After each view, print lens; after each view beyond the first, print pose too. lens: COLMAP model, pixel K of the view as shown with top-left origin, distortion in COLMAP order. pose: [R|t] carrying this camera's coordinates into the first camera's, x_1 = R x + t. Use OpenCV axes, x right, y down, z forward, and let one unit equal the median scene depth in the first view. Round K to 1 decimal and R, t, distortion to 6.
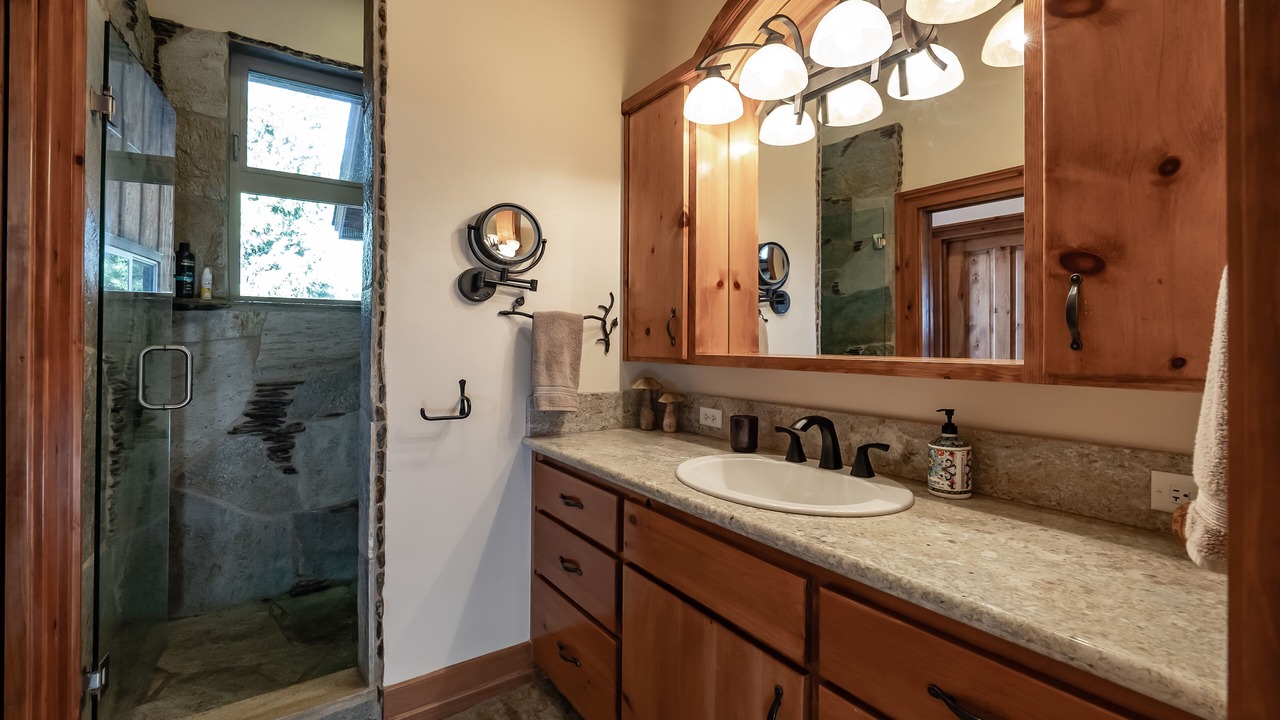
lens RADIAL K [[516.7, 0, 648.1], [0, 516.7, 339.5], [0, 0, 1]] dist [0.011497, -0.000047]
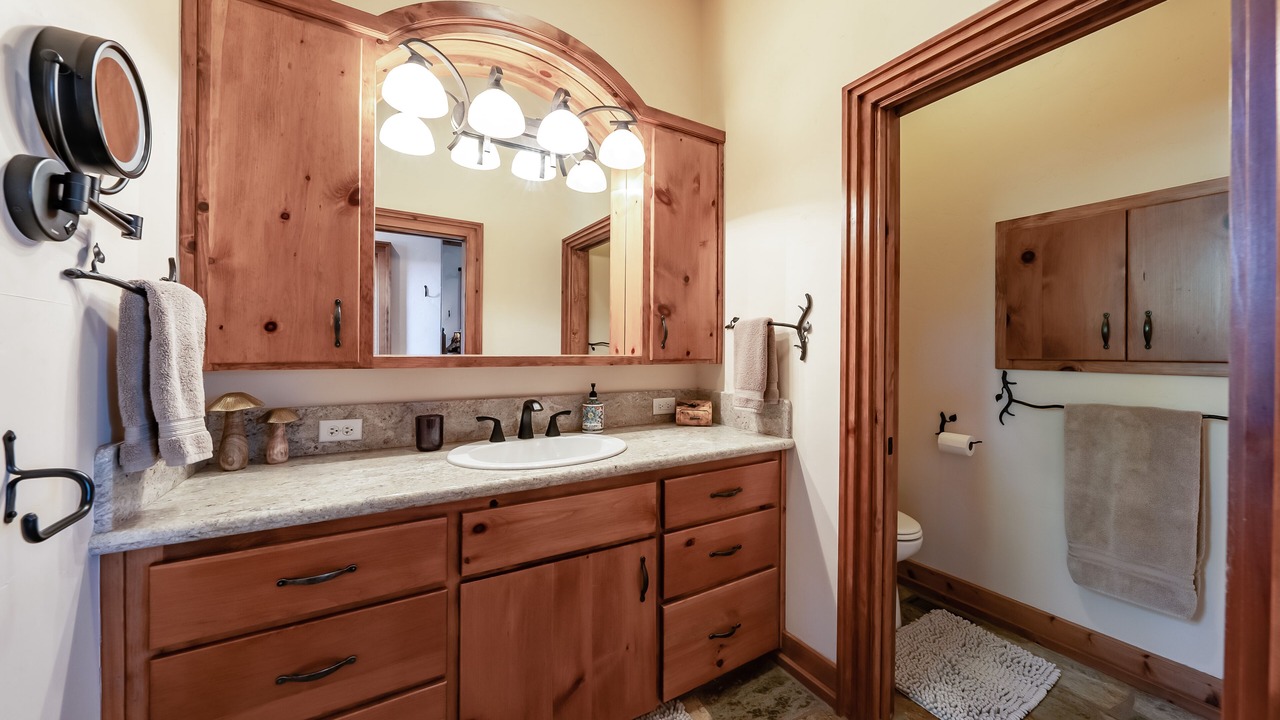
lens RADIAL K [[446.1, 0, 639.9], [0, 446.1, 352.5], [0, 0, 1]] dist [-0.002272, -0.000037]
pose [[0.117411, -0.009142, 0.993041, -0.807172], [-0.010005, 0.999896, 0.010388, 0.012404], [-0.993033, -0.011155, 0.117308, 0.612268]]
